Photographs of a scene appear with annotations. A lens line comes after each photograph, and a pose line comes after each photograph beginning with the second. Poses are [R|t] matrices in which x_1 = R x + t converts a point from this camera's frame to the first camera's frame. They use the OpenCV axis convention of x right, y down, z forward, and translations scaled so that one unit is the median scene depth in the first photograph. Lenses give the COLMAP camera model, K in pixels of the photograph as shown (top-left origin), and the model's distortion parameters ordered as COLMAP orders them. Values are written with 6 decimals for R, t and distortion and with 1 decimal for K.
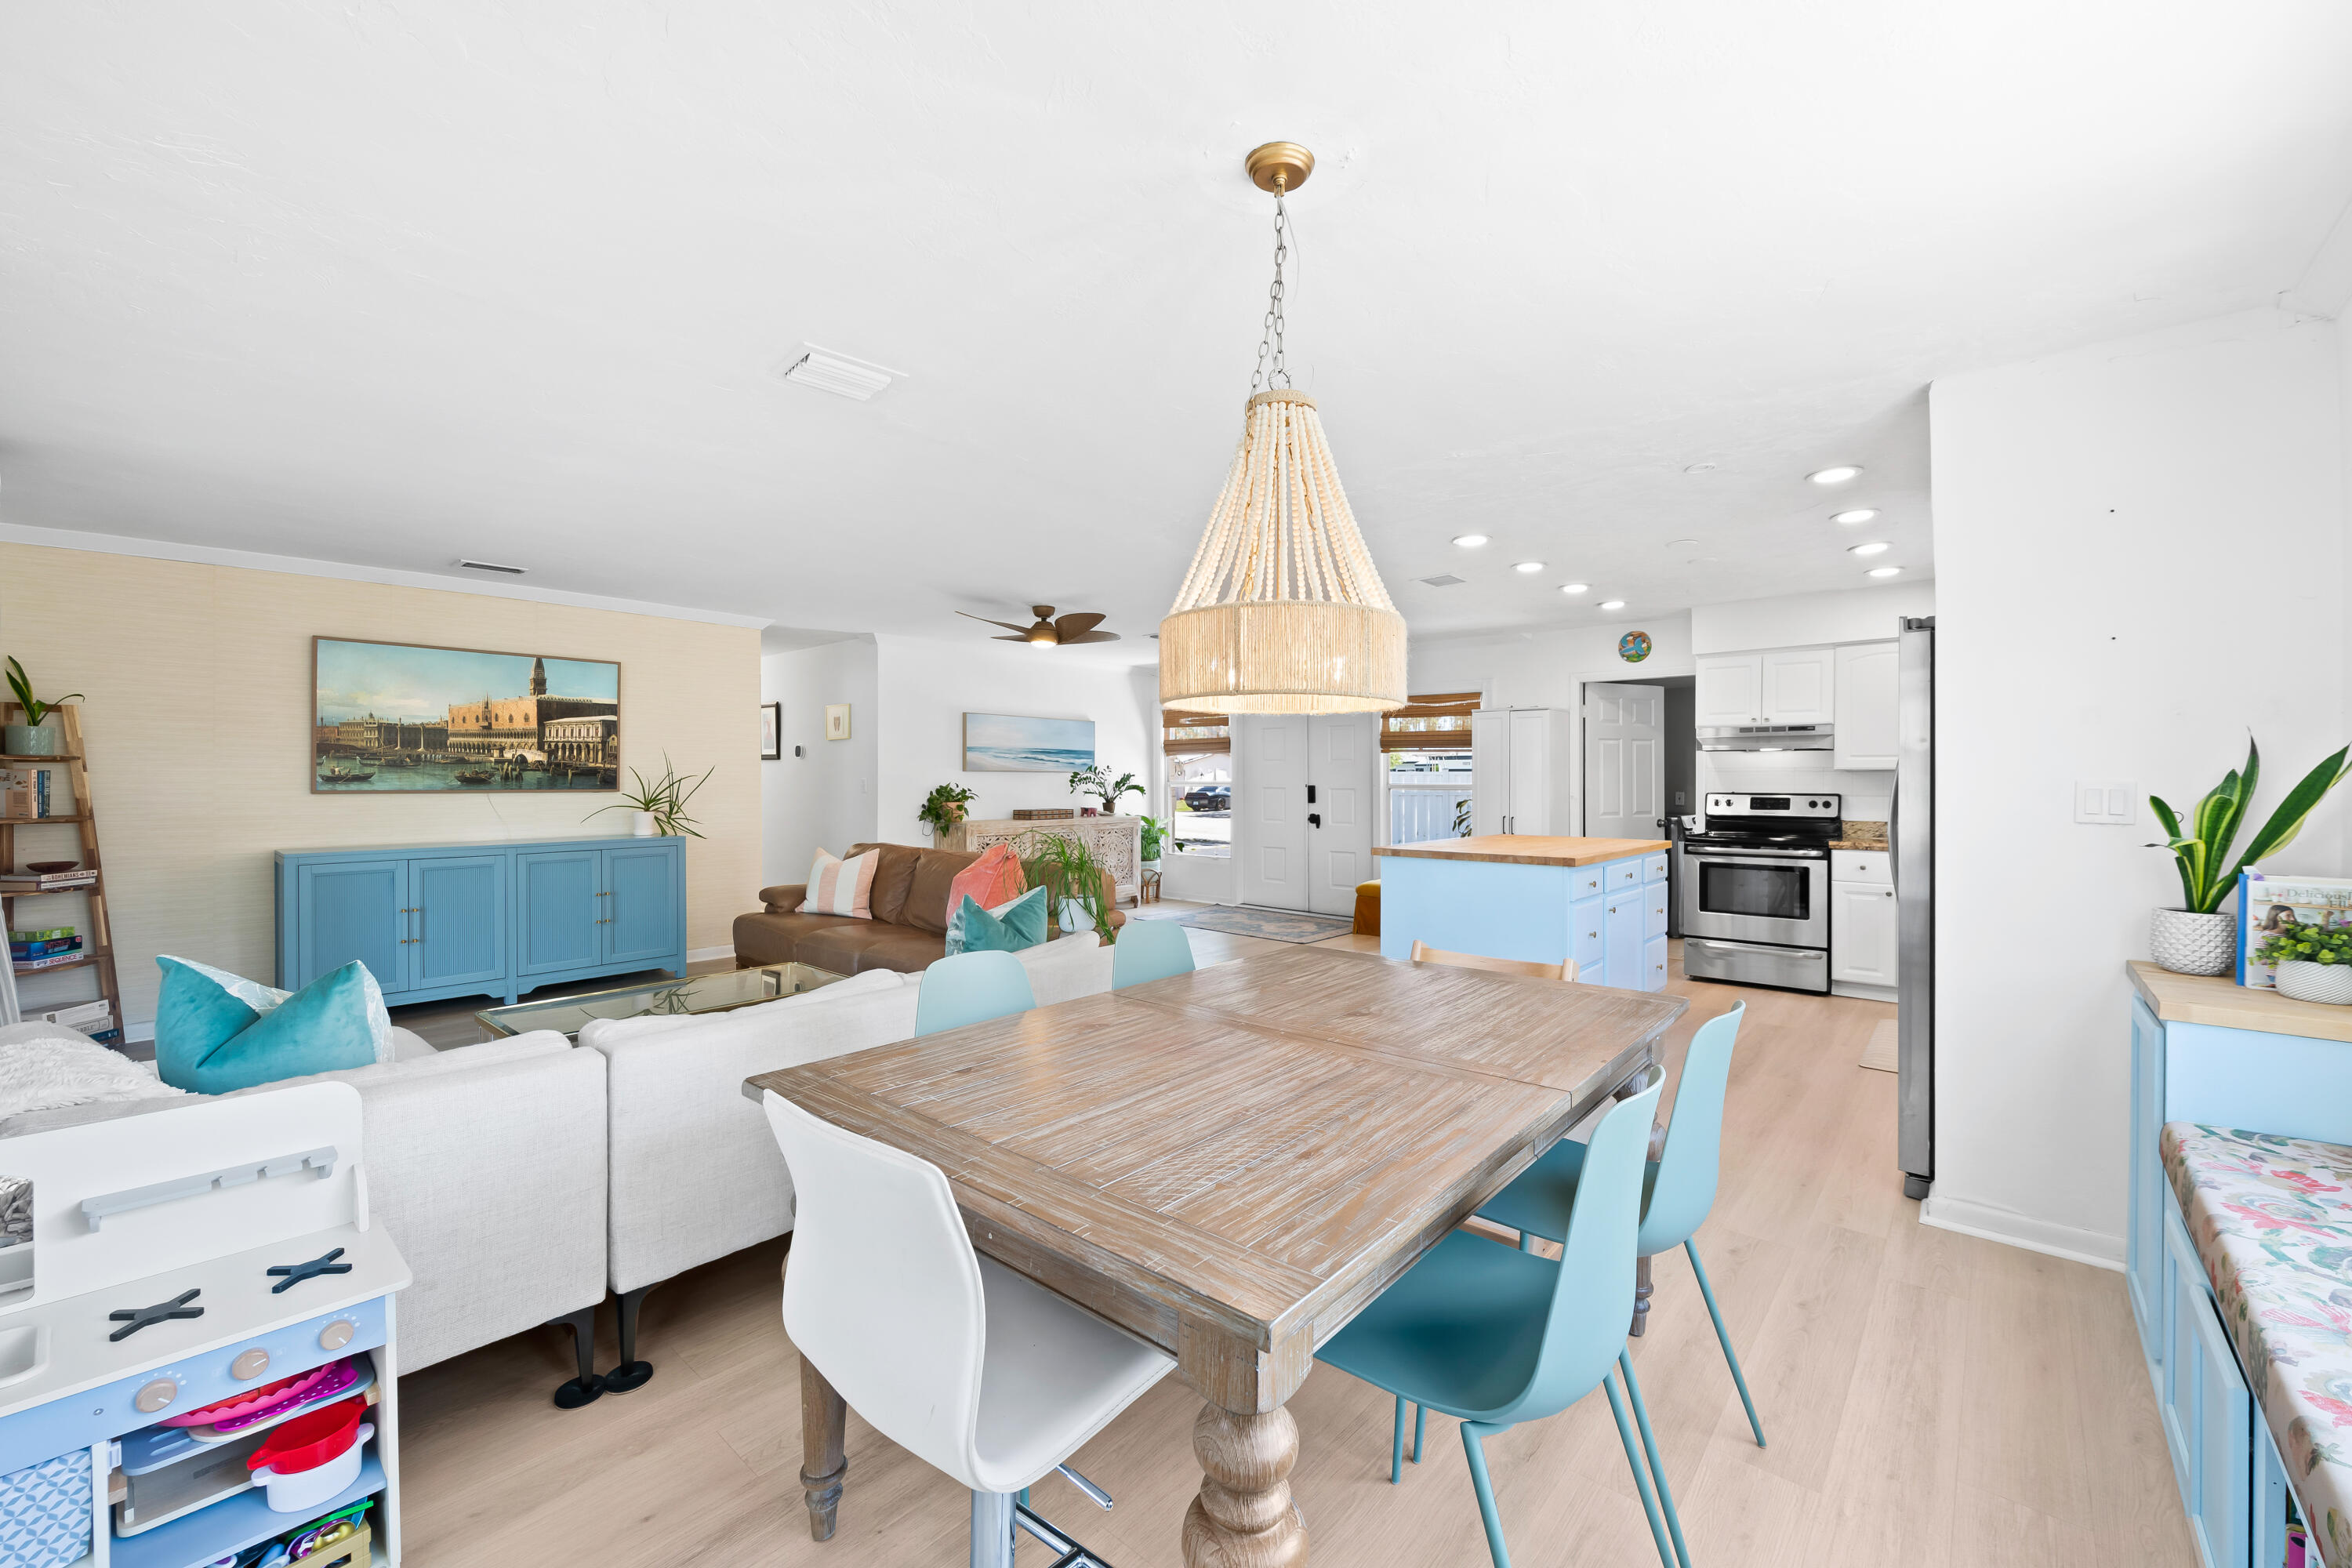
lens RADIAL K [[935.5, 0, 1186.1], [0, 935.5, 780.6], [0, 0, 1]] dist [0.000846, -0.003006]
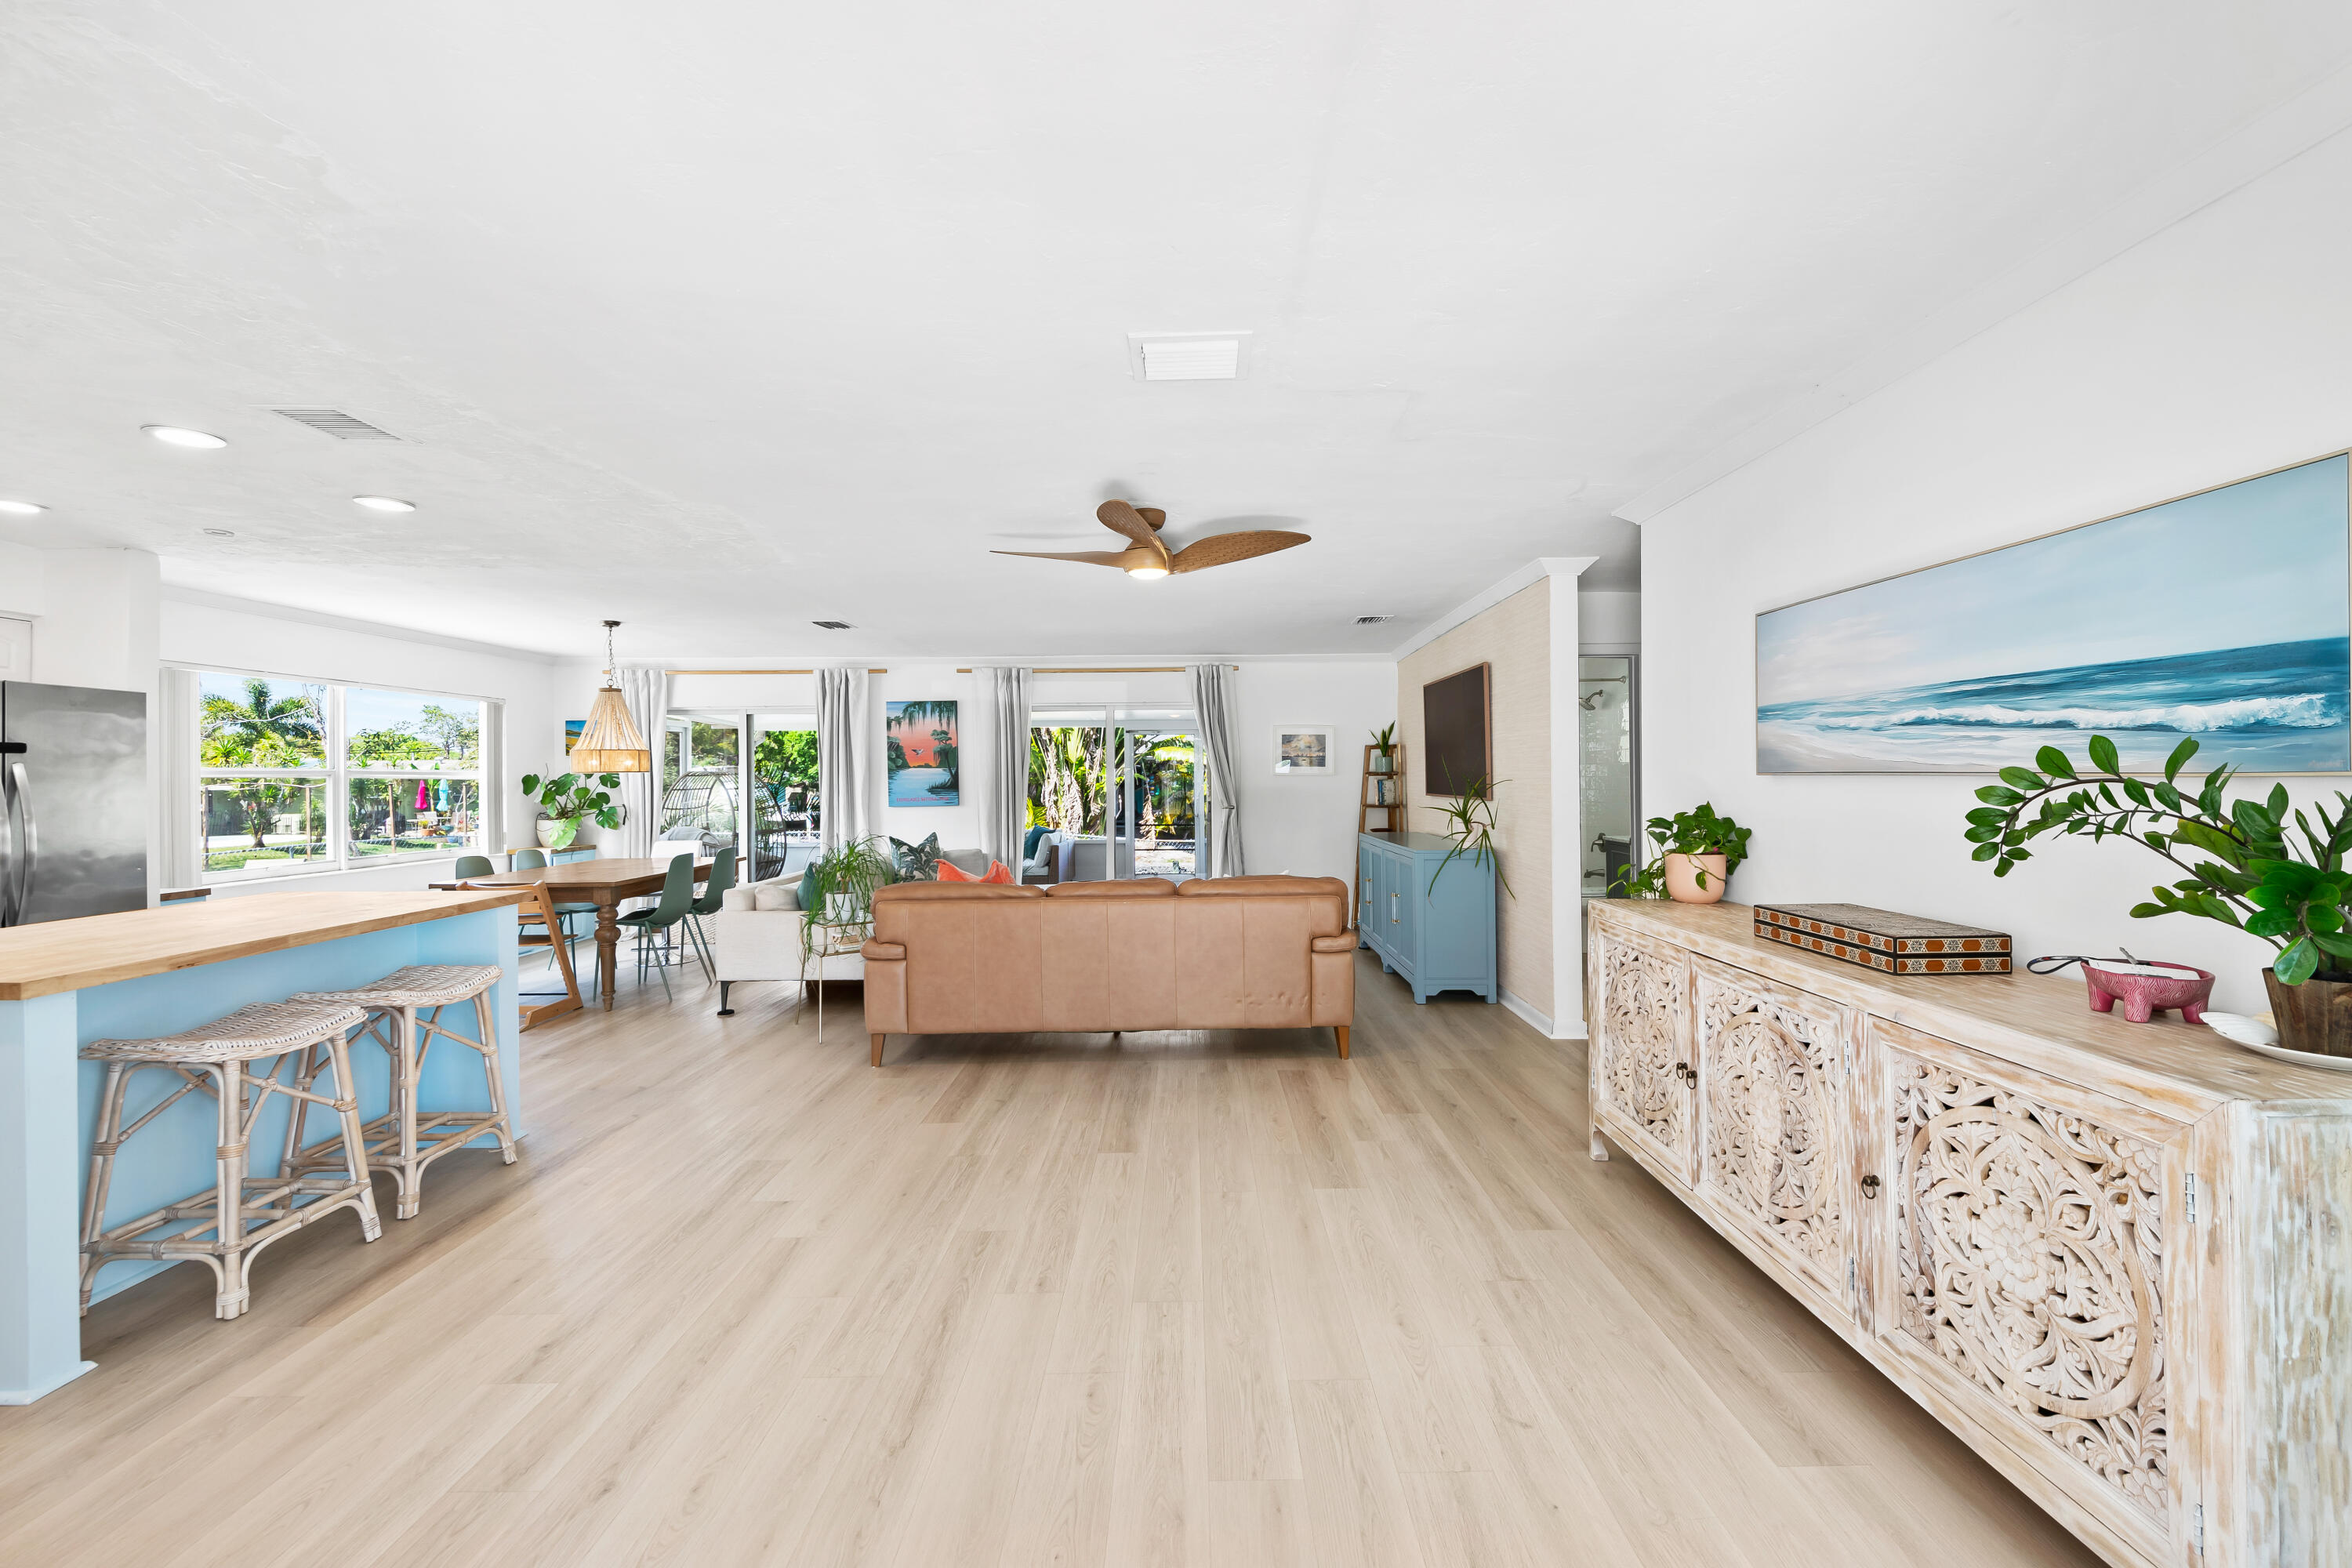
lens RADIAL K [[935.5, 0, 1179.6], [0, 935.5, 773.5], [0, 0, 1]] dist [0.000846, -0.003006]
pose [[-0.758343, 0.003456, -0.651846, 0.235833], [0.007261, 0.999969, -0.003146, -0.014847], [0.651815, -0.007119, -0.758345, 1.515221]]
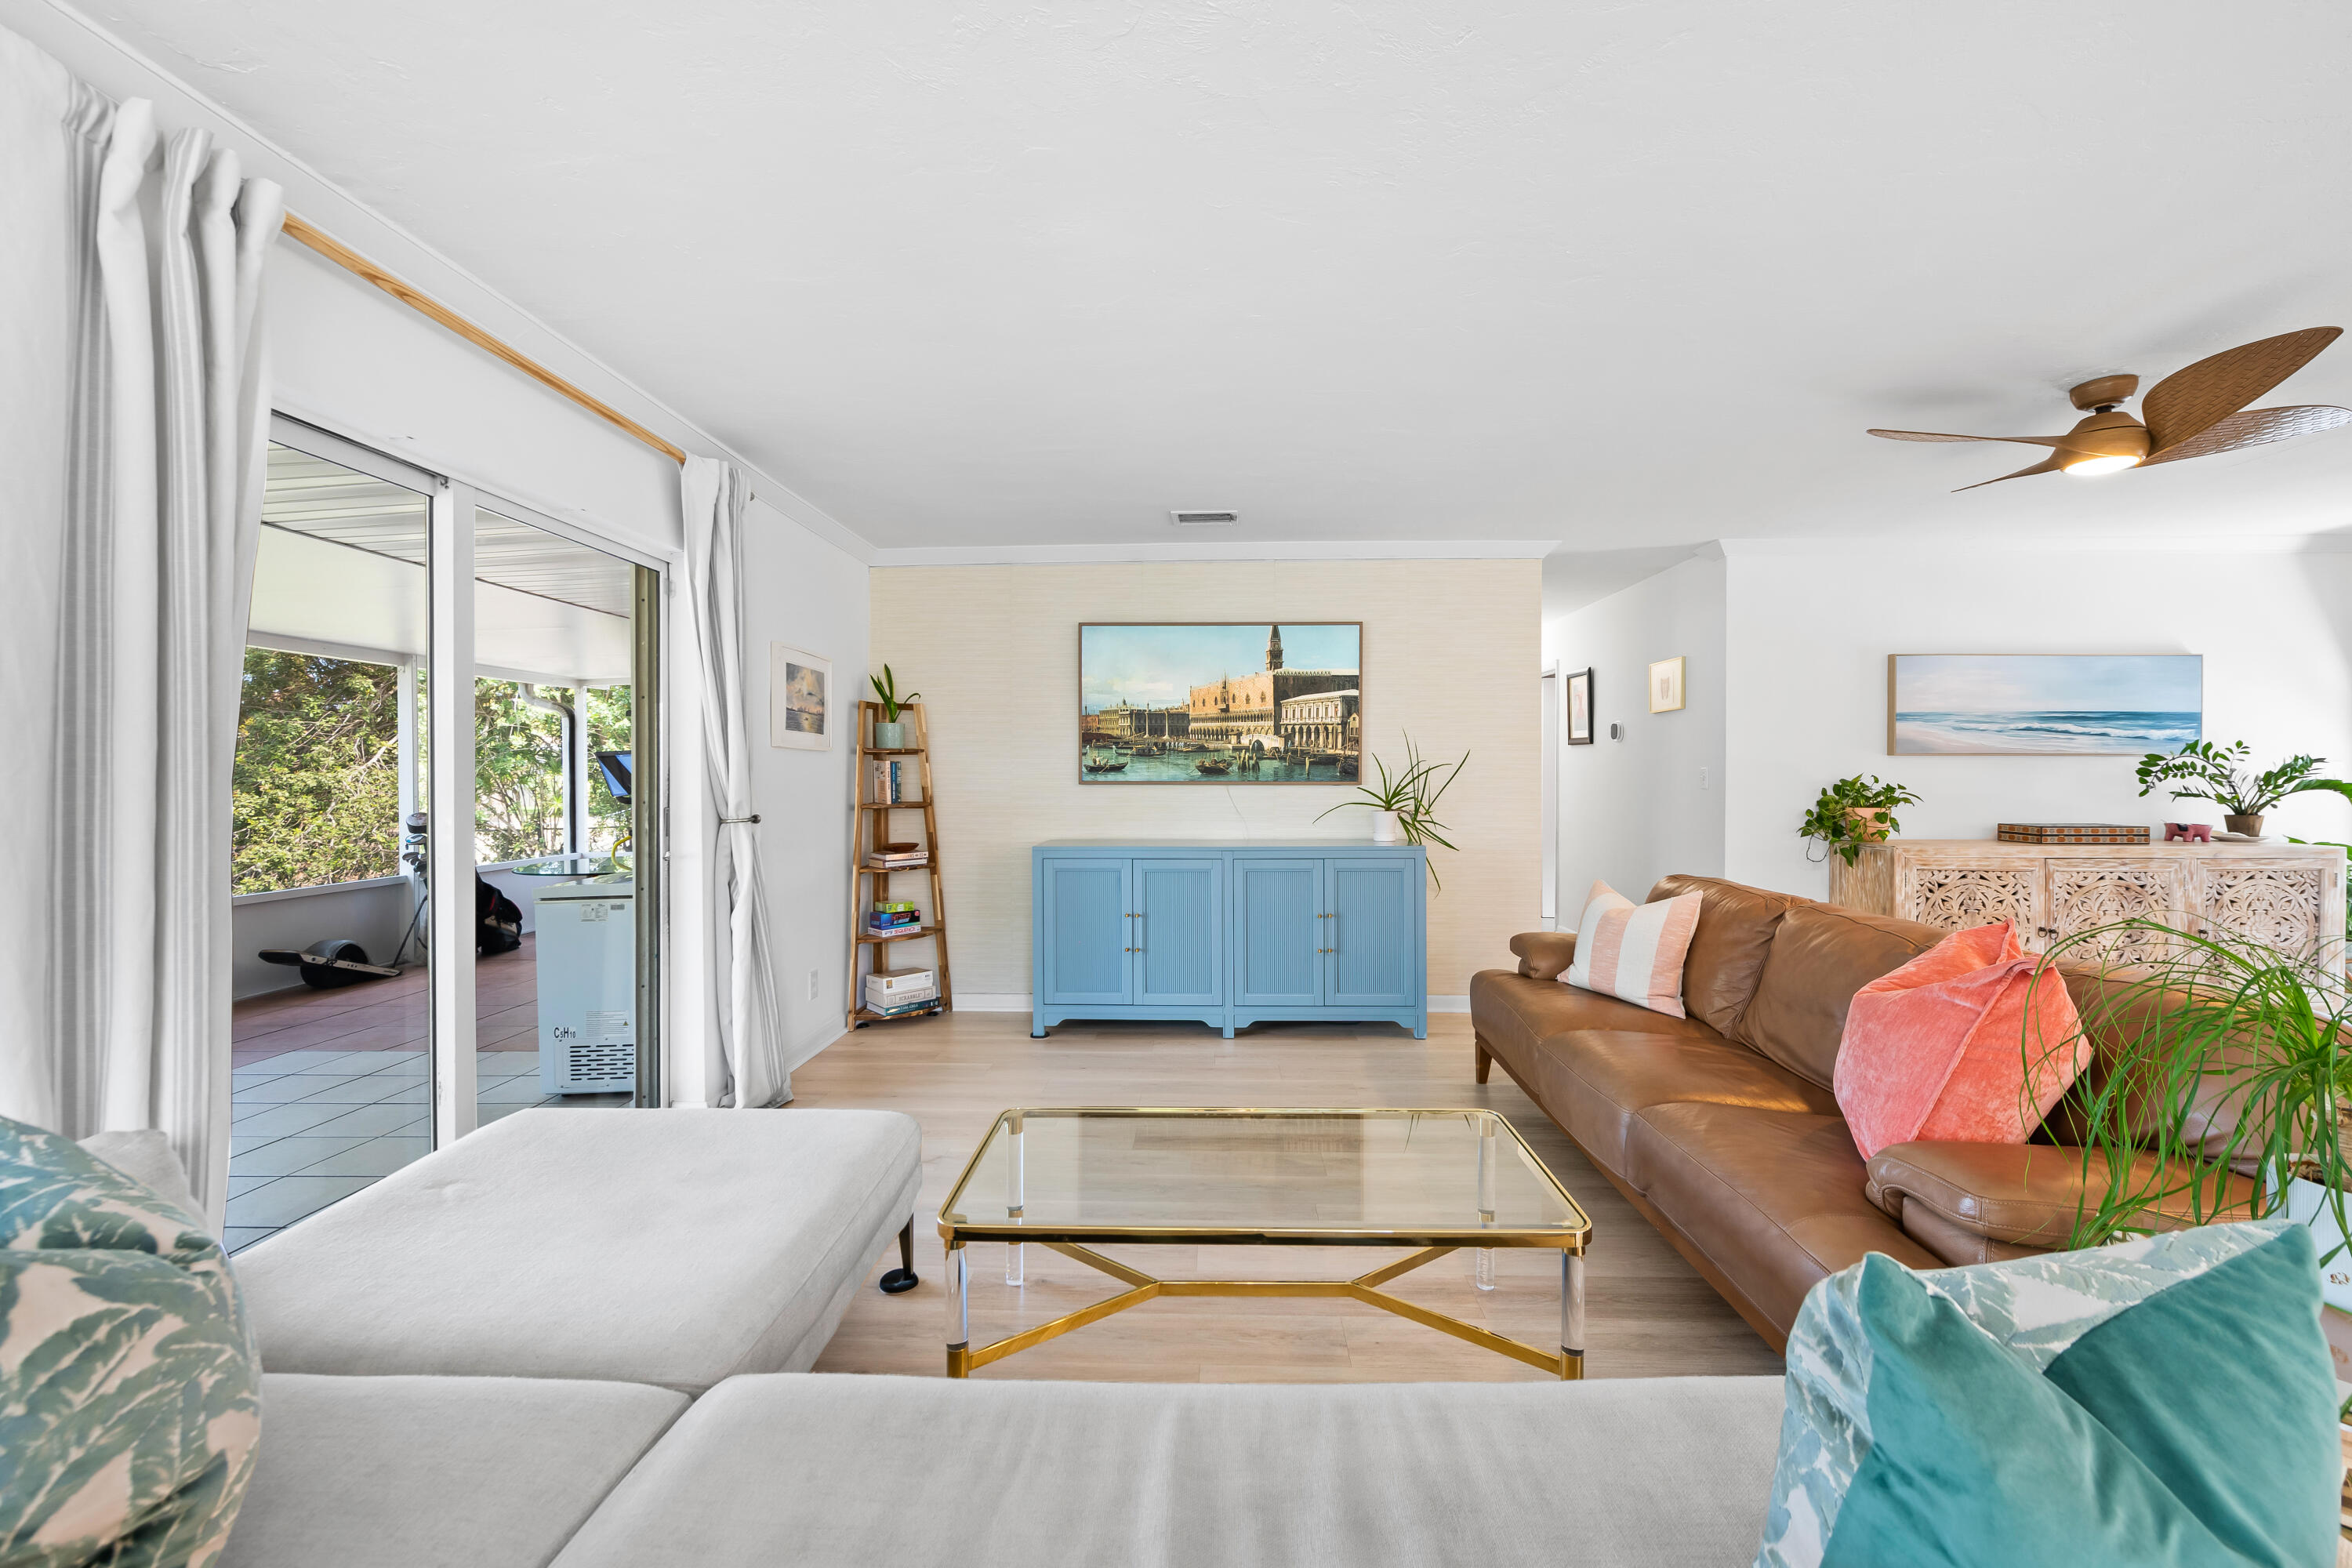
lens RADIAL K [[935.5, 0, 1181.1], [0, 935.5, 777.1], [0, 0, 1]] dist [0.000846, -0.003006]
pose [[0.633599, 0.002428, -0.773658, -0.087324], [-0.000199, 0.999996, 0.002975, 0.002966], [0.773661, -0.001731, 0.633597, 0.378511]]
